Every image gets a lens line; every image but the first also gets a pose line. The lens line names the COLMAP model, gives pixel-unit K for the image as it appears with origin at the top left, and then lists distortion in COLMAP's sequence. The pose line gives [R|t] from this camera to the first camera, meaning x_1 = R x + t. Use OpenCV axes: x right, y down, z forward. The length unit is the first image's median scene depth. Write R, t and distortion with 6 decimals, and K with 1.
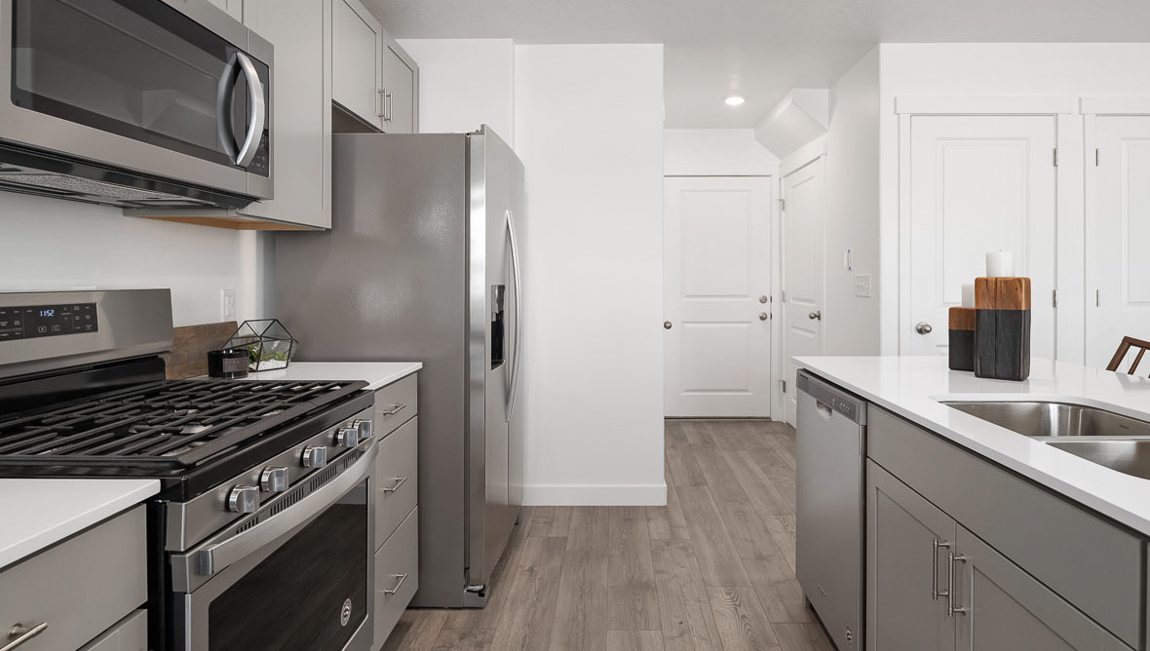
lens RADIAL K [[634.5, 0, 575.0], [0, 634.5, 325.5], [0, 0, 1]] dist [-0.040473, -0.000141]
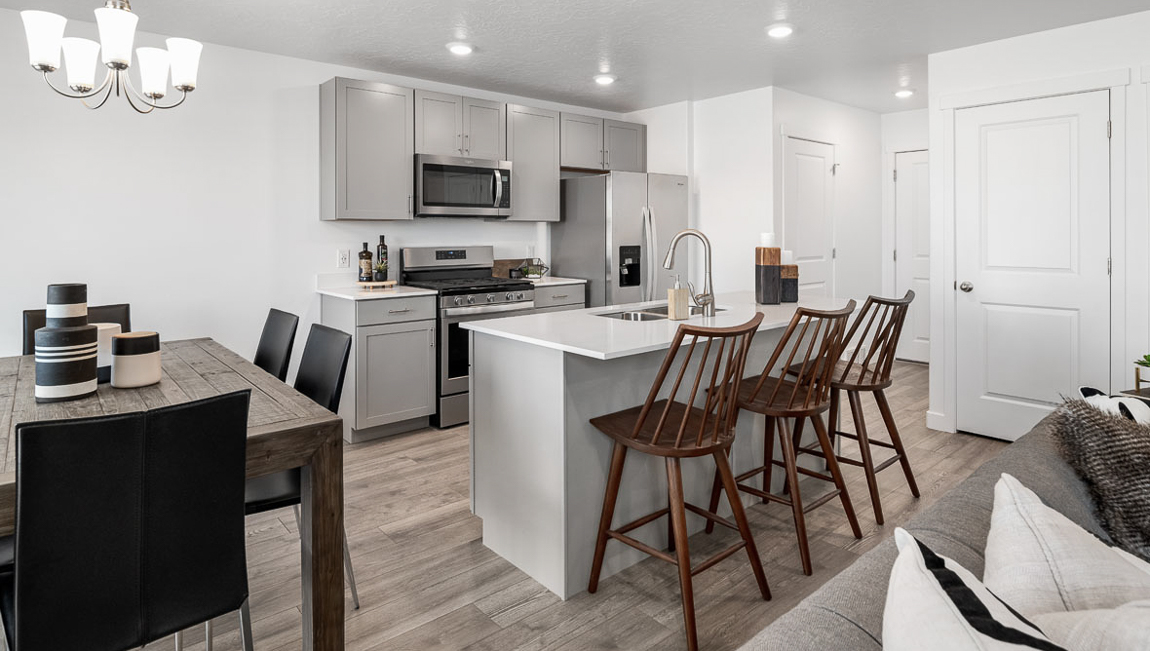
lens RADIAL K [[615.8, 0, 575.0], [0, 615.8, 325.5], [0, 0, 1]] dist [-0.000974, 0.000023]
pose [[0.670768, 0.113284, -0.732964, 1.404187], [-0.055127, 0.993148, 0.103048, -0.004569], [0.739616, -0.028715, 0.672417, -0.535394]]
